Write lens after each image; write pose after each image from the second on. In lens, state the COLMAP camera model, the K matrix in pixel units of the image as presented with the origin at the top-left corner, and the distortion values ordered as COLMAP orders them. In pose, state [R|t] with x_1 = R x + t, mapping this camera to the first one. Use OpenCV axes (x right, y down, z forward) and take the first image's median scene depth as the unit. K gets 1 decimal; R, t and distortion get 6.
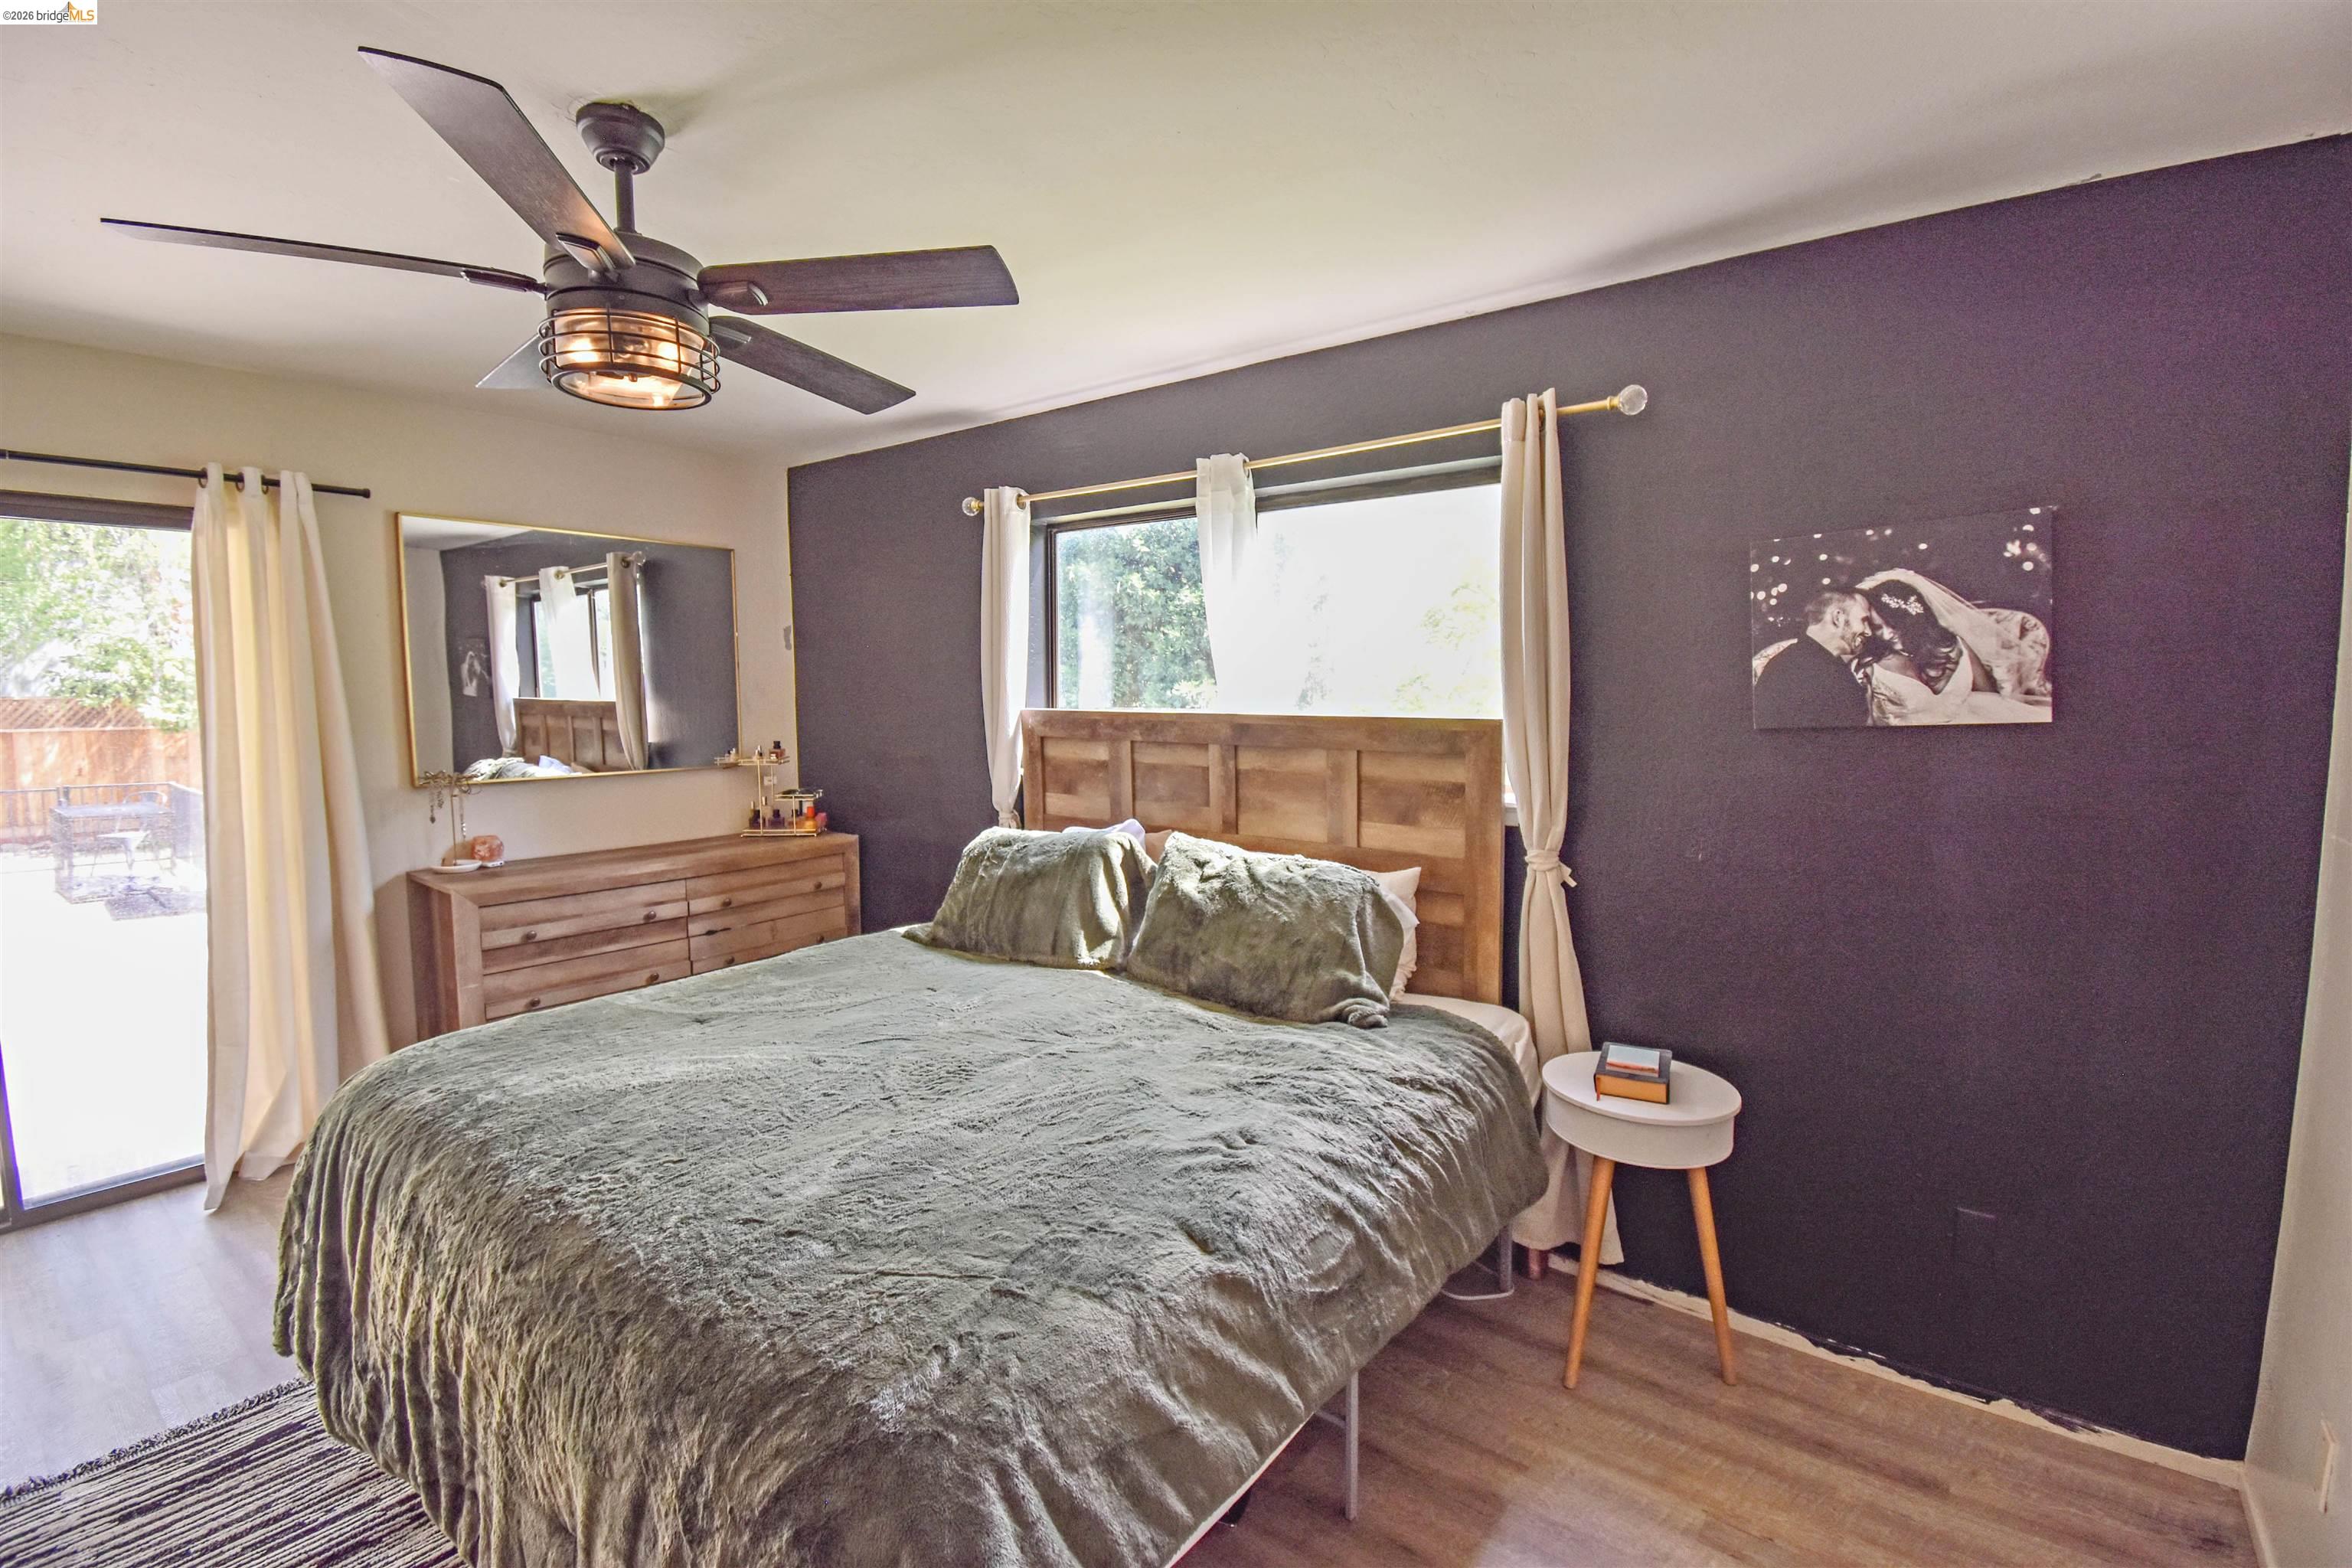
lens RADIAL K [[1024.9, 0, 1179.8], [0, 1024.9, 777.5], [0, 0, 1]] dist [0.018423, -0.025079]
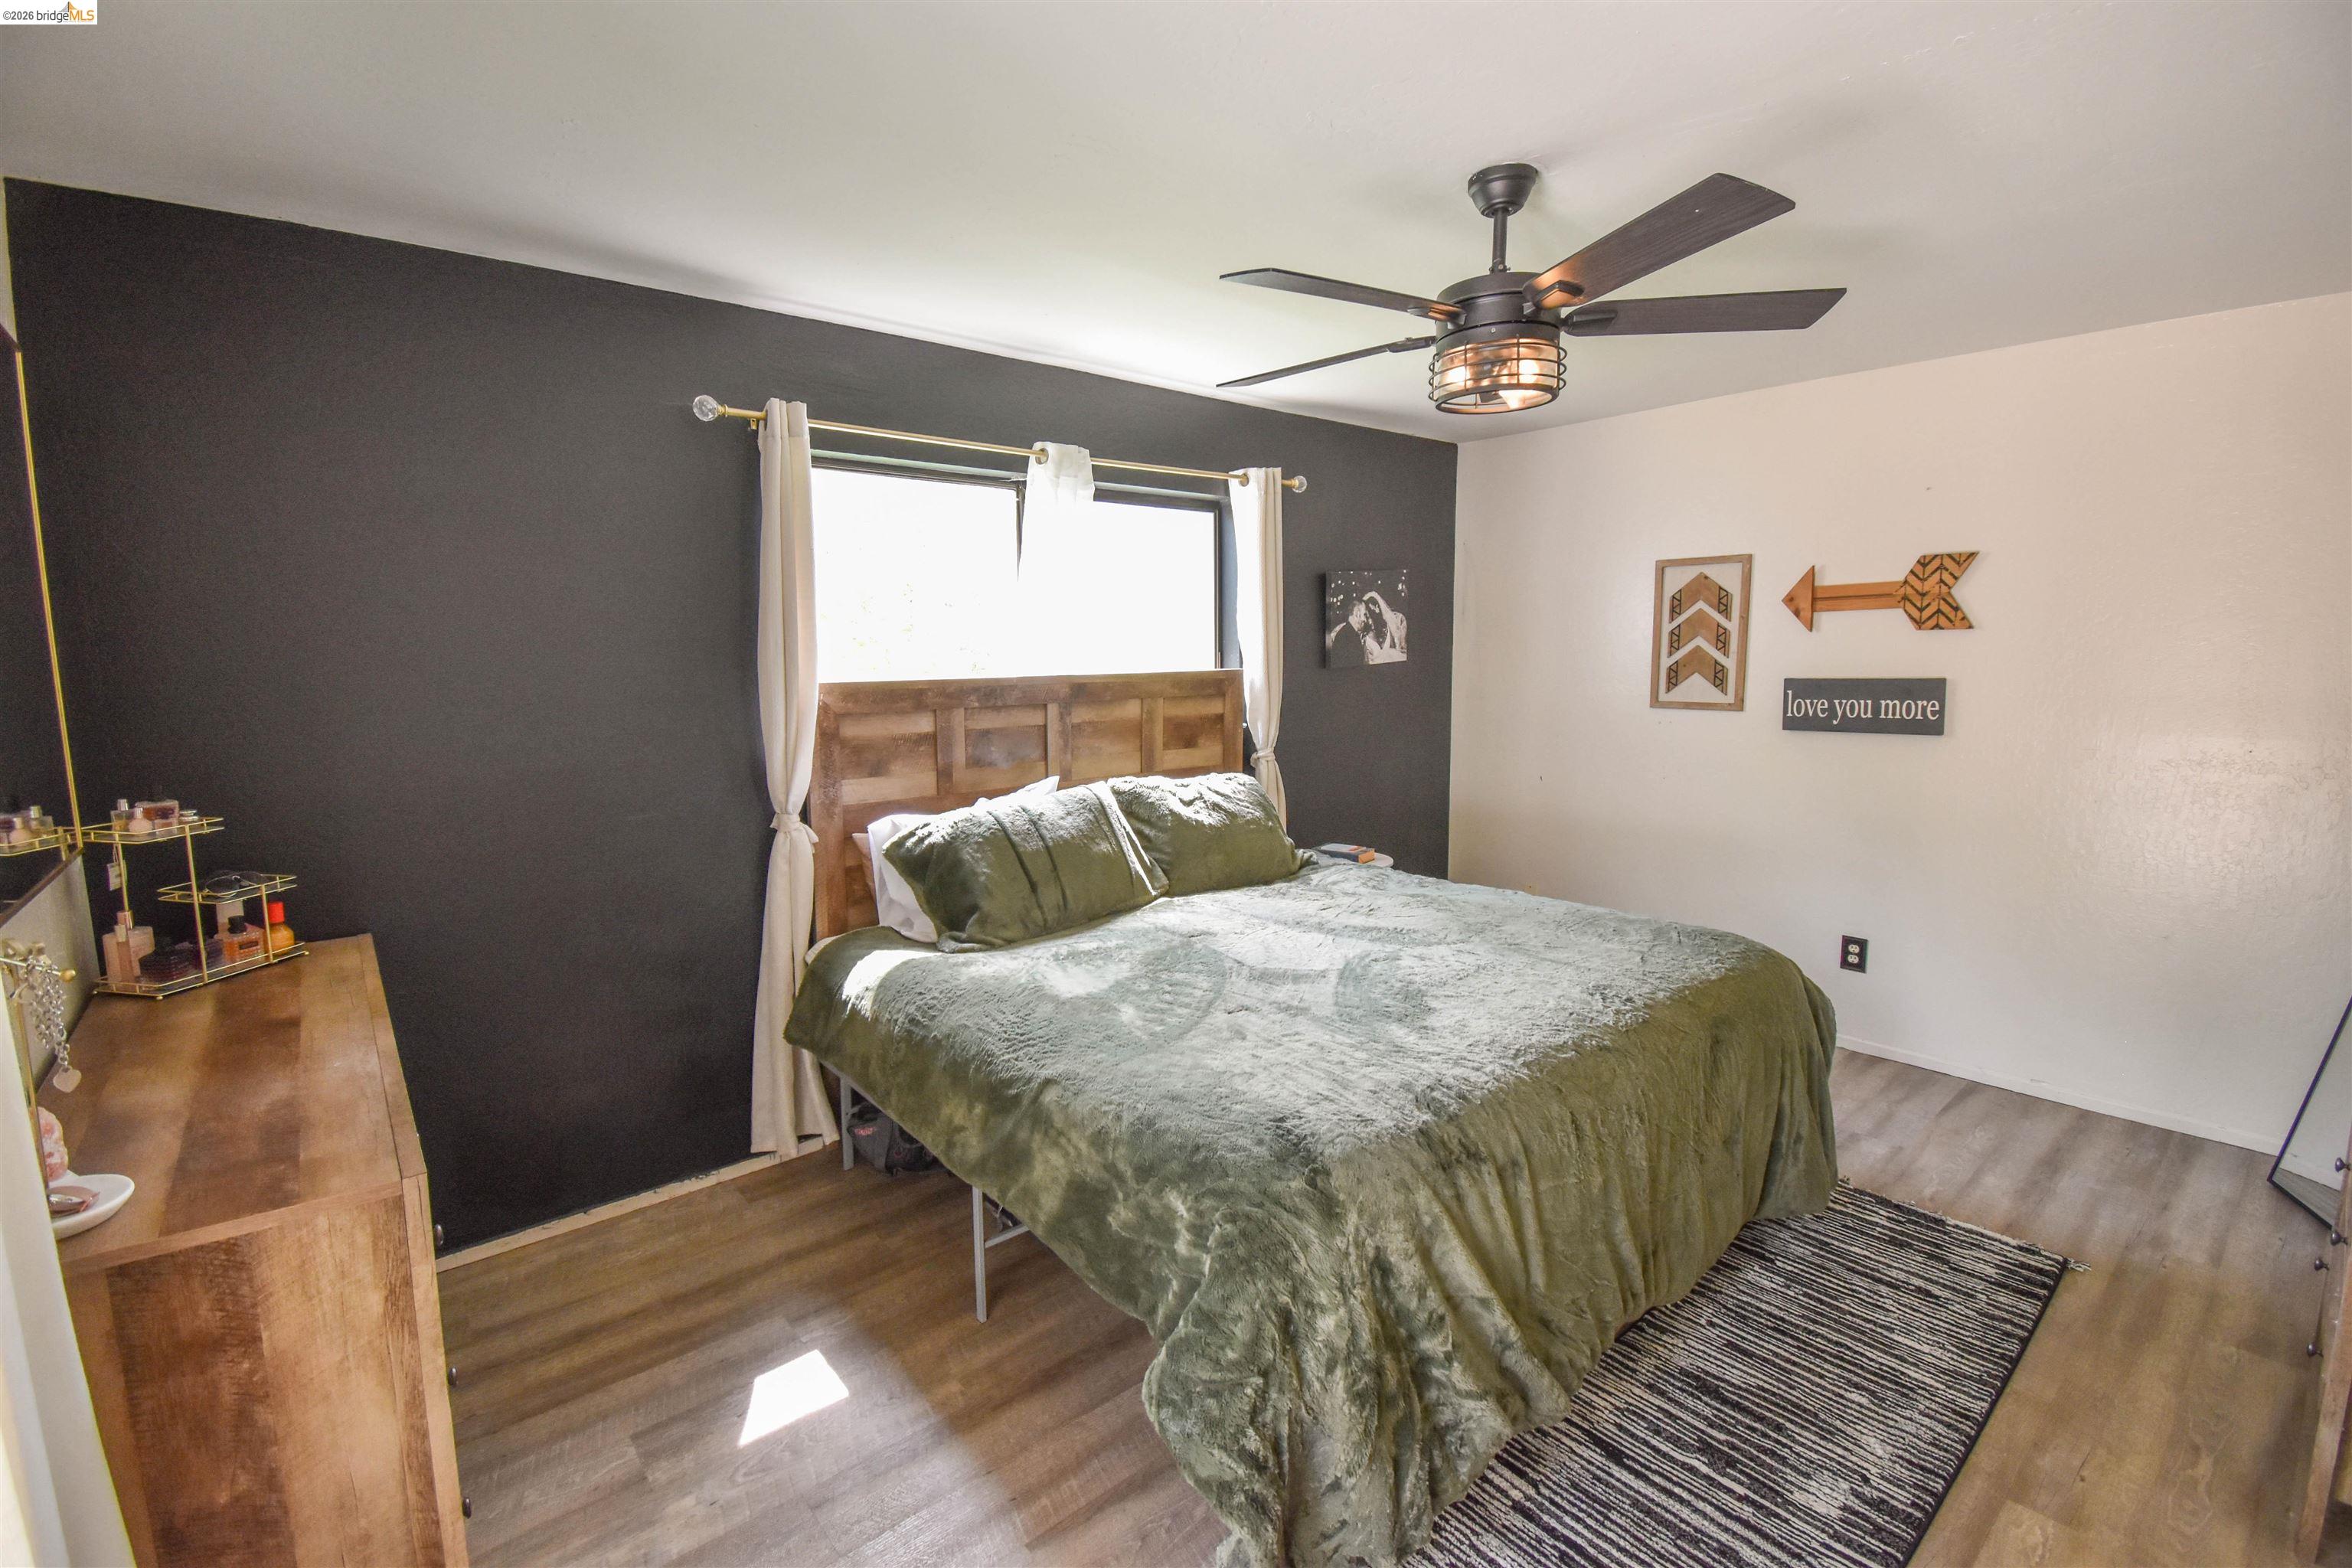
lens RADIAL K [[1024.9, 0, 1179.8], [0, 1024.9, 777.5], [0, 0, 1]] dist [0.018423, -0.025079]
pose [[0.223306, -0.122301, 0.967045, -1.184972], [0.102920, 0.989510, 0.101377, -0.059560], [-0.969300, 0.076890, 0.233551, 0.715077]]
